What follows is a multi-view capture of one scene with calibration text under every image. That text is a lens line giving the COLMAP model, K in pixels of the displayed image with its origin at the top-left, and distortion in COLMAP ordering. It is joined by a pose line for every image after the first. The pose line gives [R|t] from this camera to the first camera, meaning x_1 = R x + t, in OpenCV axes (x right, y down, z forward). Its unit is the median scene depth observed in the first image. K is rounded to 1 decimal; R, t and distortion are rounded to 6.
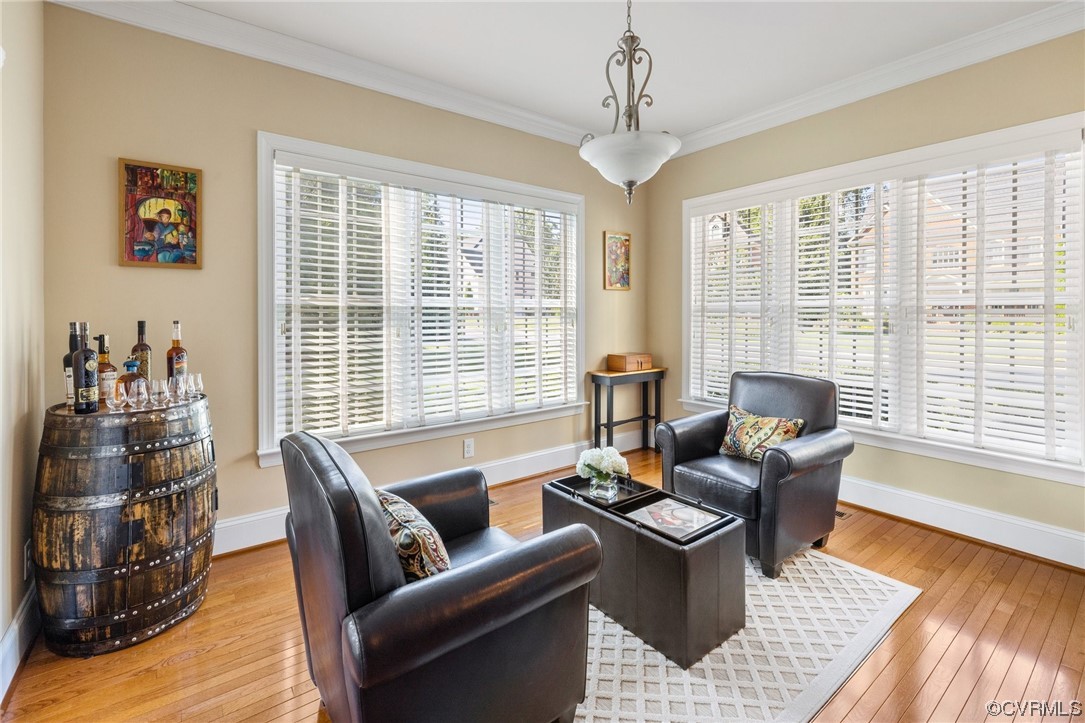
lens RADIAL K [[473.9, 0, 536.3], [0, 473.9, 316.0], [0, 0, 1]] dist [0.000790, 0.000354]
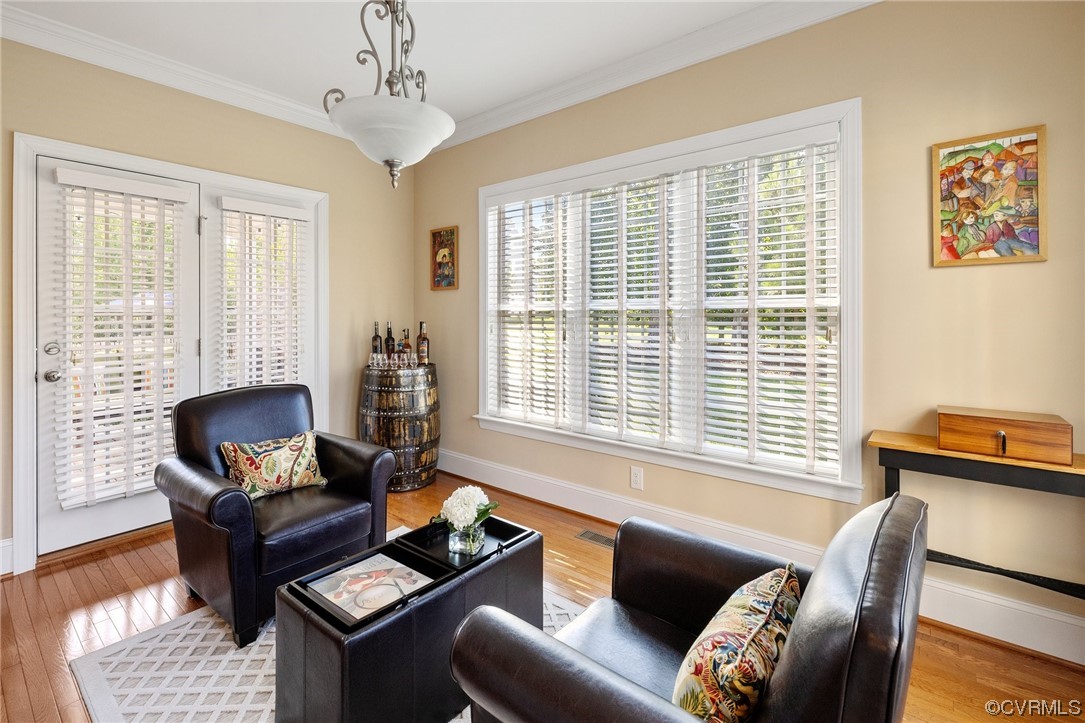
lens RADIAL K [[473.9, 0, 536.3], [0, 473.9, 316.0], [0, 0, 1]] dist [0.000790, 0.000354]
pose [[0.250421, 0.000328, -0.968137, 0.914465], [-0.005116, 0.999986, -0.000985, -0.007936], [0.968124, 0.005200, 0.250419, 0.888521]]
